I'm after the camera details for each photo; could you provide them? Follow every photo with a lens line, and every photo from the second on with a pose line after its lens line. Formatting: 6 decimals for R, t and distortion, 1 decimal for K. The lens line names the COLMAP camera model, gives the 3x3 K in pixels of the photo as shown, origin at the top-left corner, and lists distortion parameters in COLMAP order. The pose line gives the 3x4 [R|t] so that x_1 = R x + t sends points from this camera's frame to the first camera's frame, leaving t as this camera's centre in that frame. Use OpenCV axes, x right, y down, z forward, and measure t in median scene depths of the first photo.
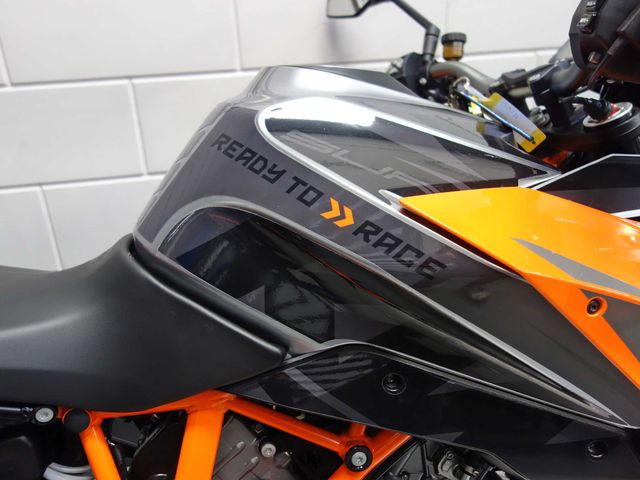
lens RADIAL K [[566.7, 0, 320.0], [0, 566.7, 240.0], [0, 0, 1]] dist [-0.002294, 0.001063]
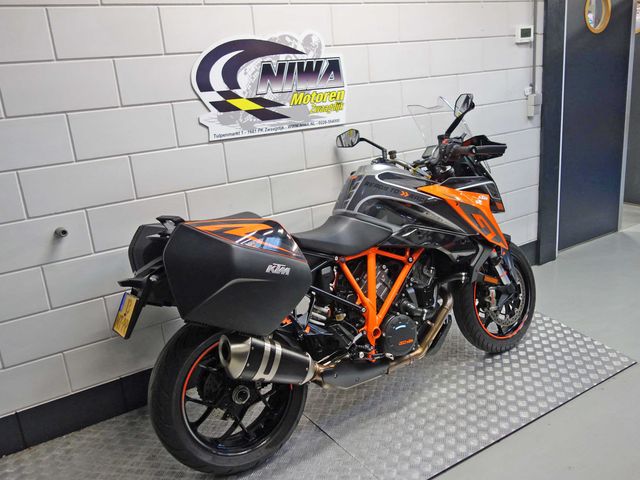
lens RADIAL K [[566.7, 0, 320.0], [0, 566.7, 240.0], [0, 0, 1]] dist [-0.002294, 0.001063]
pose [[0.928204, -0.134775, 0.346804, -1.871787], [0.188167, 0.974144, -0.125047, 0.635653], [-0.320984, 0.181326, 0.929565, -2.483732]]
